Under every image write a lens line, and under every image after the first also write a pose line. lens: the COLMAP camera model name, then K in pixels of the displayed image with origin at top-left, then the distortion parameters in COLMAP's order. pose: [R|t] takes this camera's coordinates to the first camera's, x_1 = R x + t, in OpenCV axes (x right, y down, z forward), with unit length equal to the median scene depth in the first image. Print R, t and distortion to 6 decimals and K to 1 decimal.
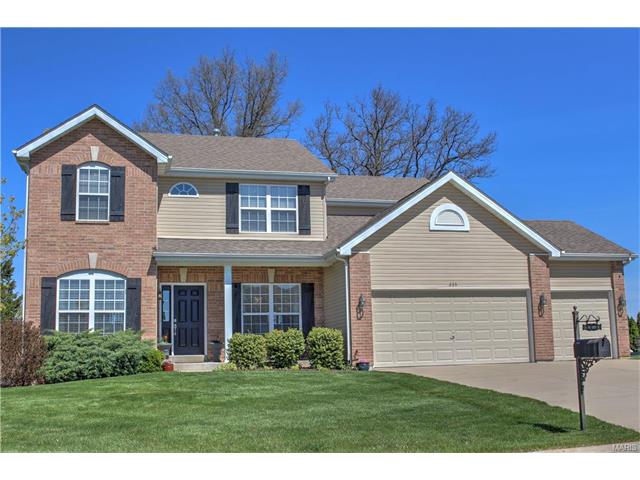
lens RADIAL K [[720.1, 0, 319.5], [0, 720.1, 240.9], [0, 0, 1]] dist [-0.069610, 0.007959]
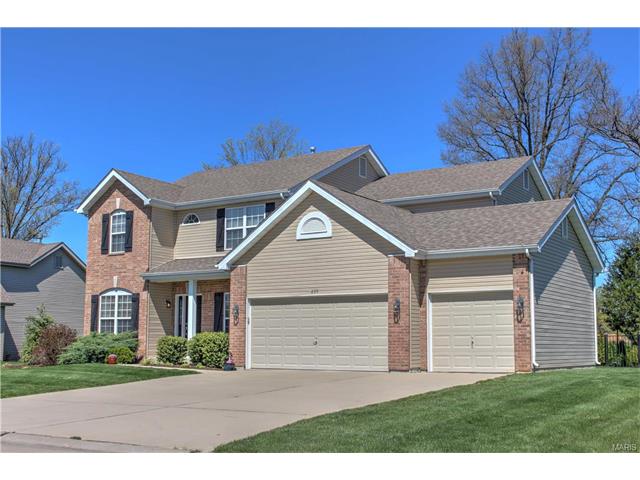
lens RADIAL K [[789.6, 0, 320.0], [0, 789.6, 240.0], [0, 0, 1]] dist [-0.020790, -0.016119]
pose [[0.667595, -0.071077, -0.741124, 1.020832], [0.094898, 0.995437, -0.009984, -0.000111], [0.738452, -0.063666, 0.671294, 0.252154]]
